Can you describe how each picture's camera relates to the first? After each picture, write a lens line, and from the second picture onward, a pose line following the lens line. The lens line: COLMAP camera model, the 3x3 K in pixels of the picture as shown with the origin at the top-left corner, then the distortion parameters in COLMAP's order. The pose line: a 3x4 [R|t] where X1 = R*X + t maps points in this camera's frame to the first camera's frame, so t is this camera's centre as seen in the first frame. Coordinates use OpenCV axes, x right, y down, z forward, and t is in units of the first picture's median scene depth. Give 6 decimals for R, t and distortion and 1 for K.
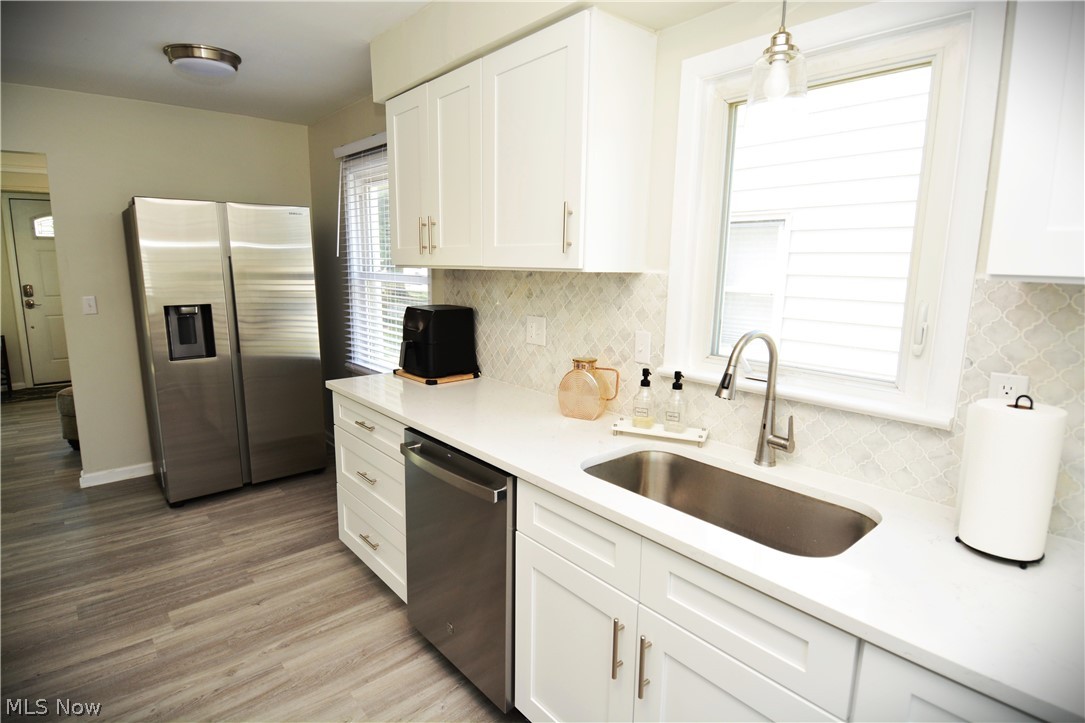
lens RADIAL K [[566.3, 0, 537.5], [0, 566.3, 361.6], [0, 0, 1]] dist [0.010757, -0.015450]
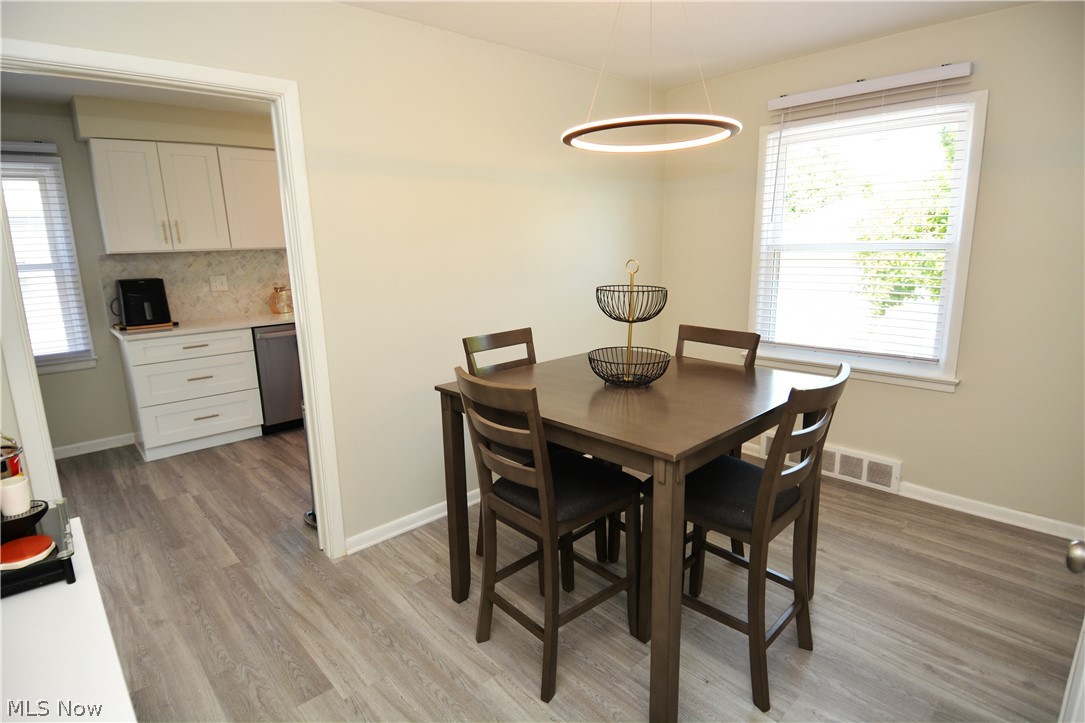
lens RADIAL K [[566.3, 0, 544.4], [0, 566.3, 361.7], [0, 0, 1]] dist [0.010757, -0.015450]
pose [[-0.043387, -0.216672, 0.975280, -1.793764], [0.200413, 0.954468, 0.220964, -0.005209], [-0.978750, 0.205046, 0.002013, -0.008514]]
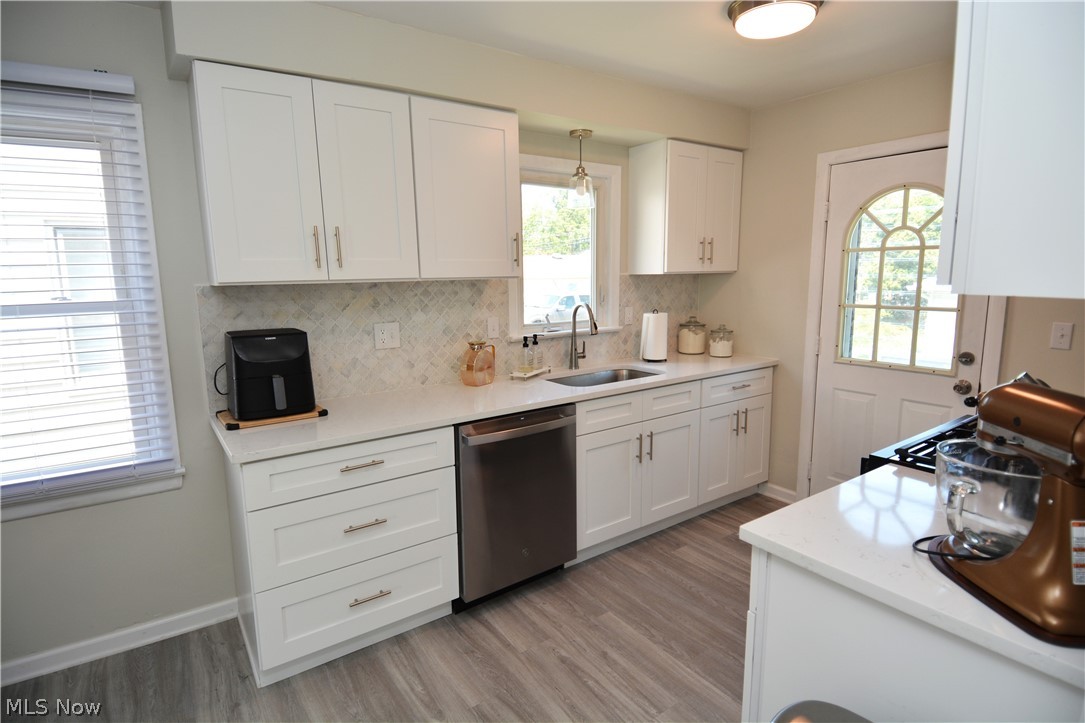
lens RADIAL K [[566.3, 0, 547.3], [0, 566.3, 362.2], [0, 0, 1]] dist [0.010757, -0.015450]
pose [[0.076635, -0.169747, 0.982503, -0.993745], [0.186752, 0.970406, 0.153090, -0.106765], [-0.979413, 0.171752, 0.106068, 0.538564]]
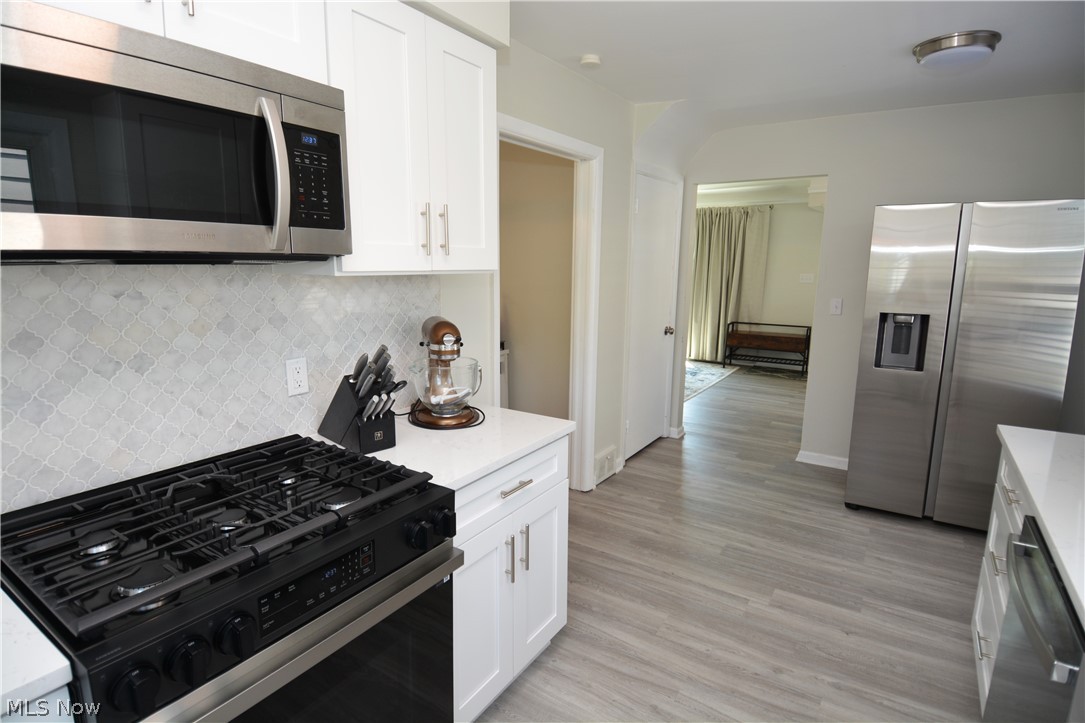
lens RADIAL K [[566.3, 0, 539.7], [0, 566.3, 360.3], [0, 0, 1]] dist [0.010757, -0.015450]
pose [[0.285105, 0.162611, -0.944602, 0.162891], [-0.175438, 0.977709, 0.115358, -0.030757], [0.942304, 0.132830, 0.307278, 0.160368]]
